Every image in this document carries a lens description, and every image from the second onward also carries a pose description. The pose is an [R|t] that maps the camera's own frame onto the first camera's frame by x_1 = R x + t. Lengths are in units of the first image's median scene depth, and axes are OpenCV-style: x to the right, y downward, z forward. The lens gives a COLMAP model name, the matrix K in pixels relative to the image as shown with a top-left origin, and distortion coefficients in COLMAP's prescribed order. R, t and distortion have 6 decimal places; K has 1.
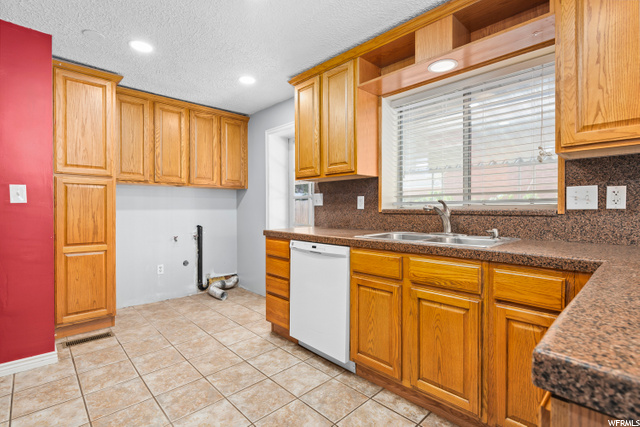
lens RADIAL K [[302.6, 0, 319.9], [0, 302.6, 213.7], [0, 0, 1]] dist [0.003403, 0.000018]
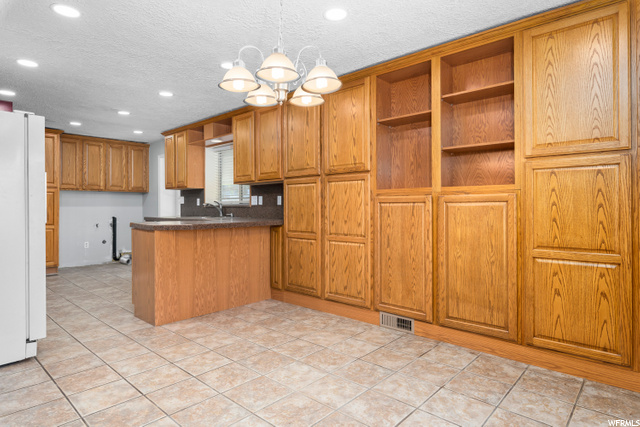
lens RADIAL K [[364.7, 0, 321.7], [0, 364.7, 207.6], [0, 0, 1]] dist [-0.003177, -0.000258]
pose [[0.997204, -0.002205, 0.074699, 0.586819], [0.003188, 0.999910, -0.013042, 0.023952], [-0.074664, 0.013243, 0.997121, -1.042908]]
